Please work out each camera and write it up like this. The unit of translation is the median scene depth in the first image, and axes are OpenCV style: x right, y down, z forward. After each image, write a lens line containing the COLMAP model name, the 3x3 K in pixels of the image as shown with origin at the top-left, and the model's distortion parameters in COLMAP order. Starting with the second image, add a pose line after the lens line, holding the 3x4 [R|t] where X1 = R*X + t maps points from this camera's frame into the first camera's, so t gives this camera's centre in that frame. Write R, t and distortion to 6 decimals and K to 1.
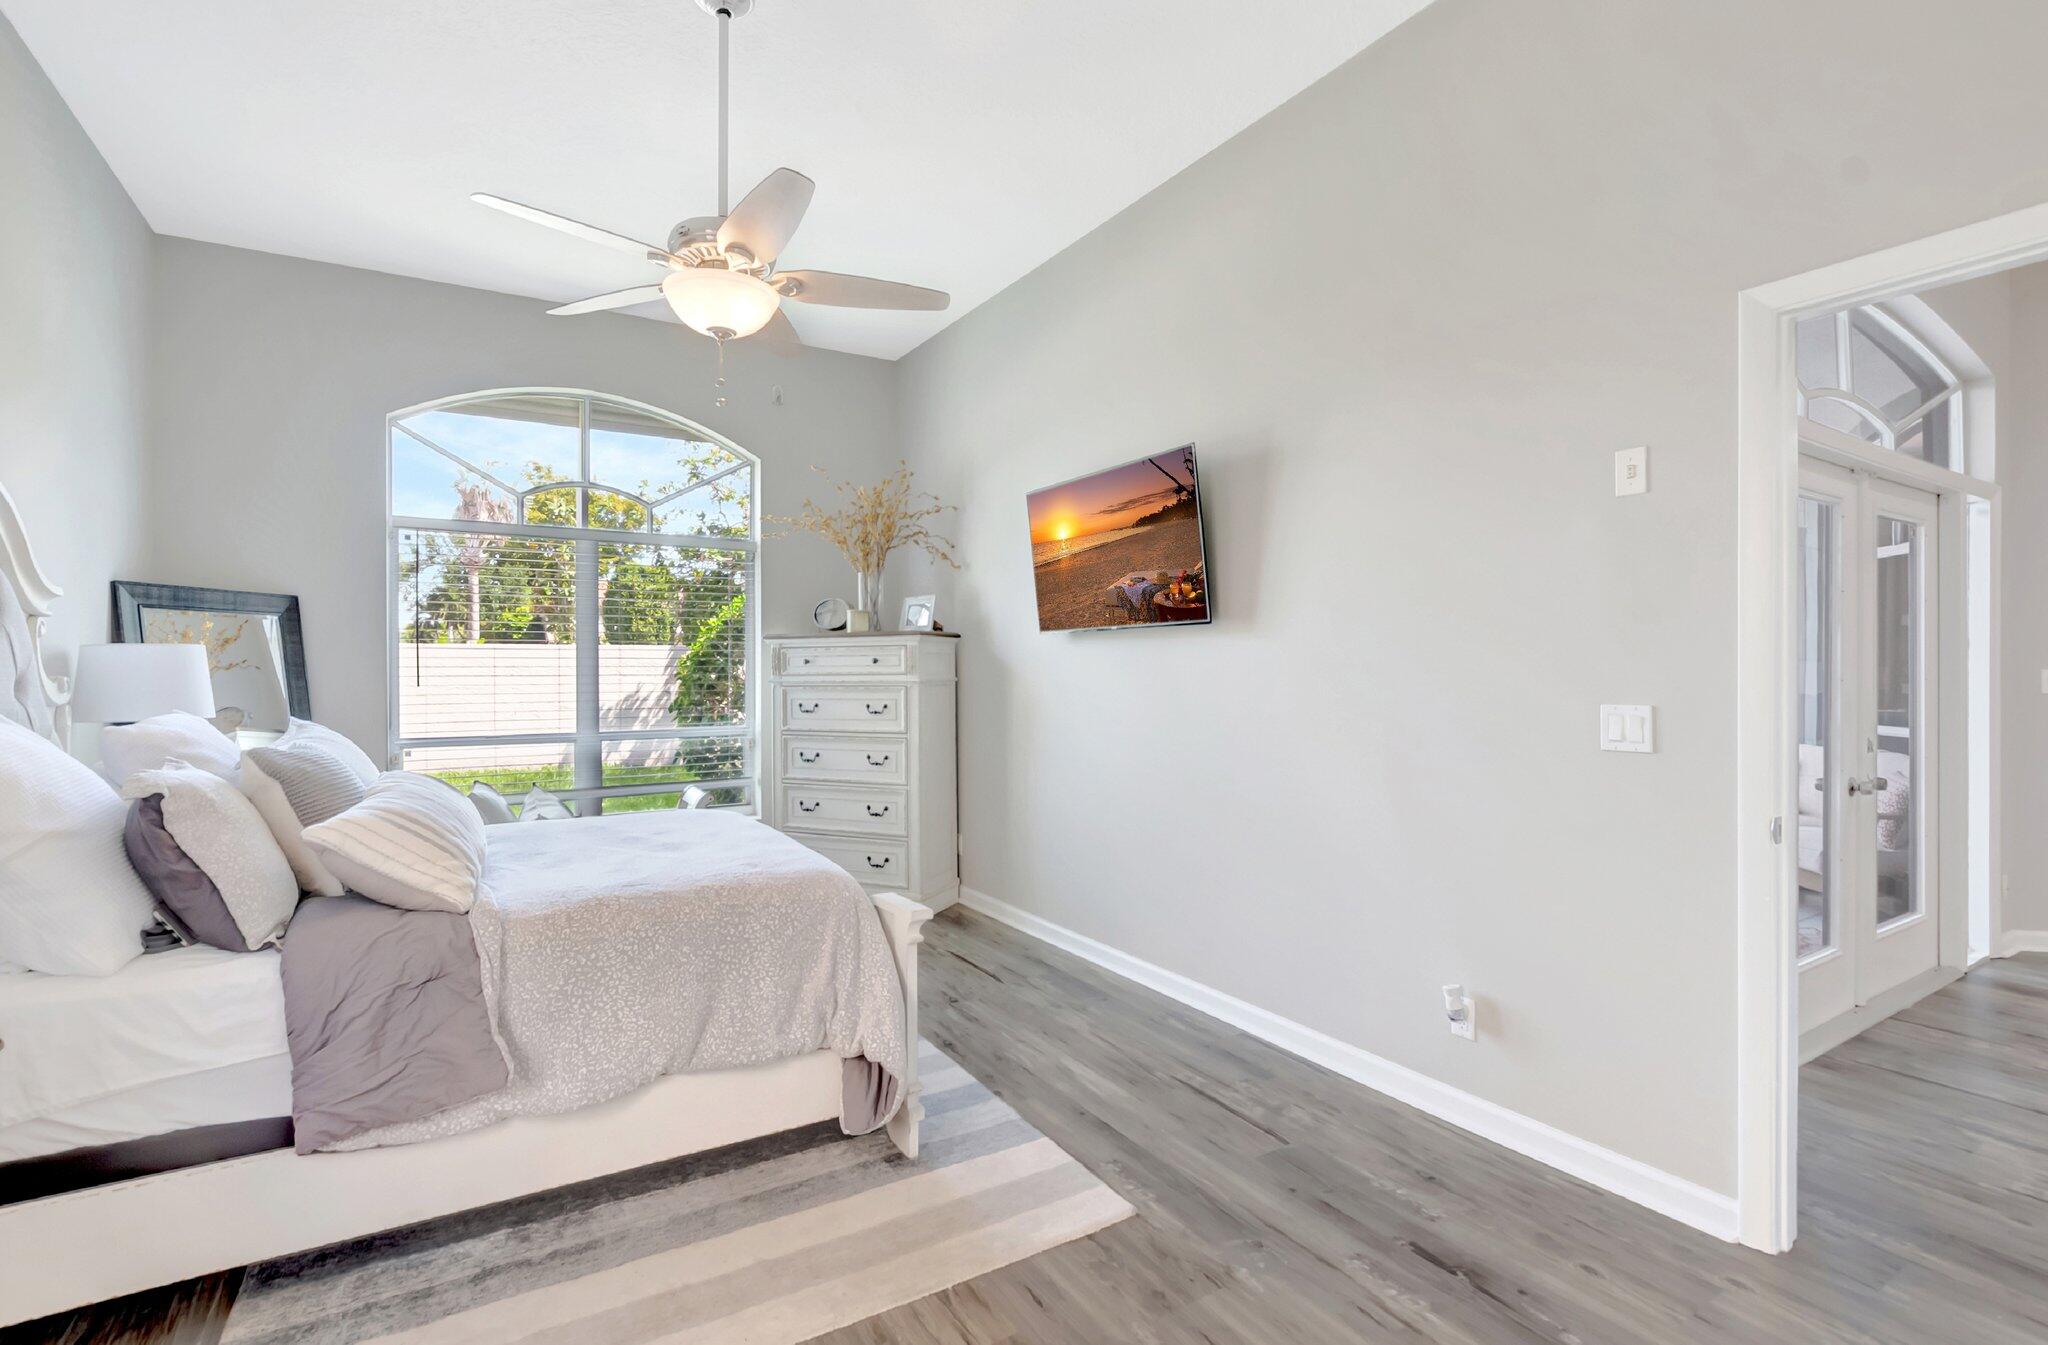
lens RADIAL K [[959.3, 0, 1024.0], [0, 959.3, 654.7], [0, 0, 1]] dist [-0.000874, -0.000081]
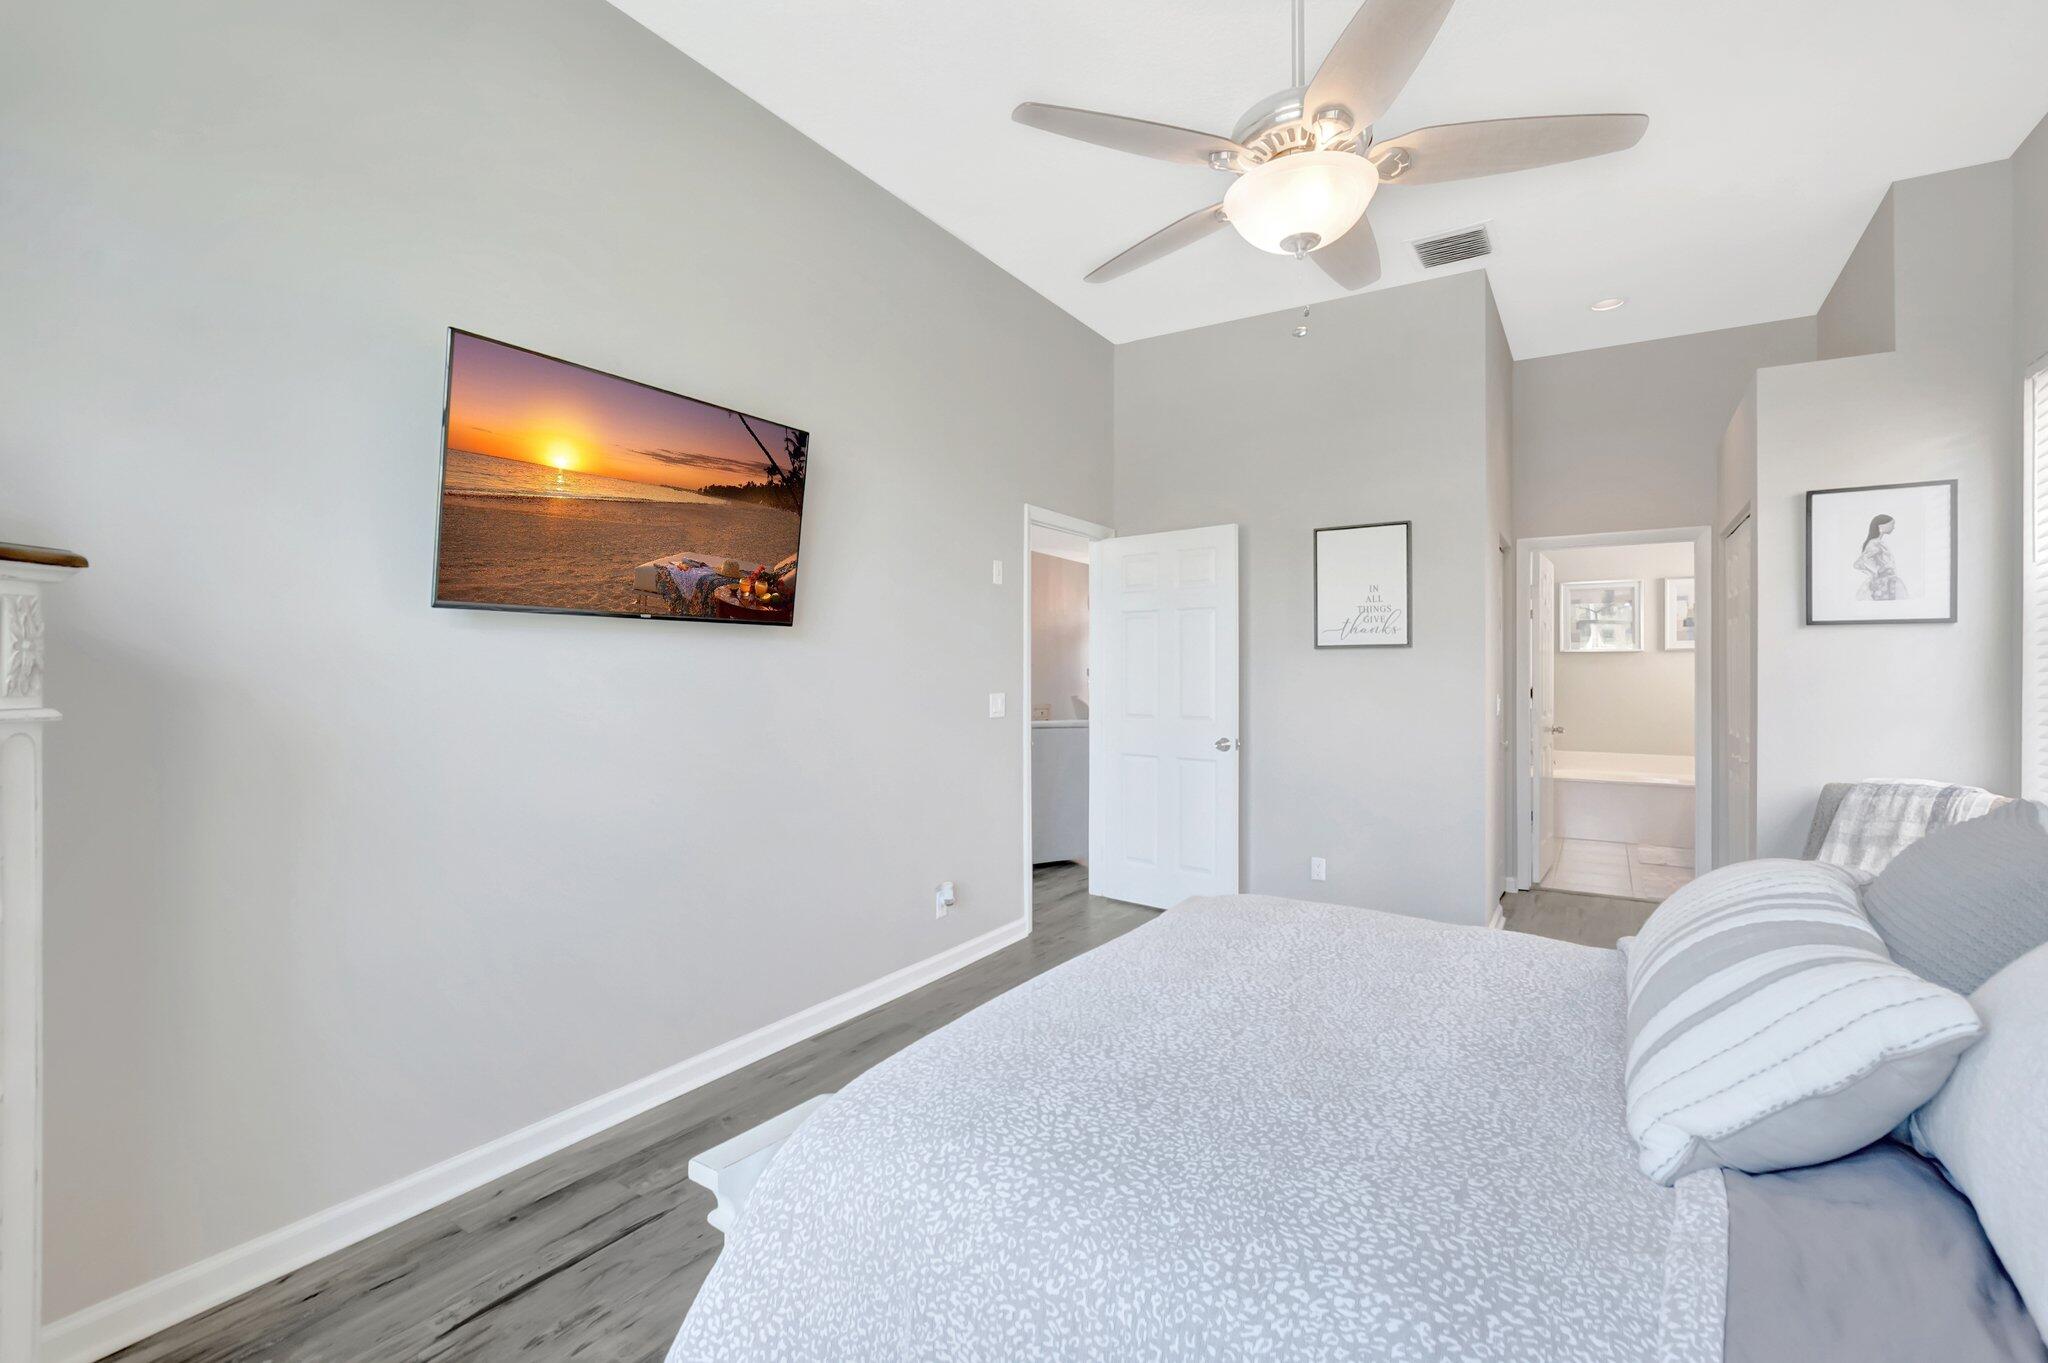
lens RADIAL K [[926.0, 0, 1024.0], [0, 926.0, 681.5], [0, 0, 1]] dist [-0.000543, -0.000169]
pose [[-0.434883, -0.014718, 0.900367, -0.664664], [-0.011076, 0.999878, 0.010995, 0.004030], [-0.900419, -0.005191, -0.434993, 1.102228]]
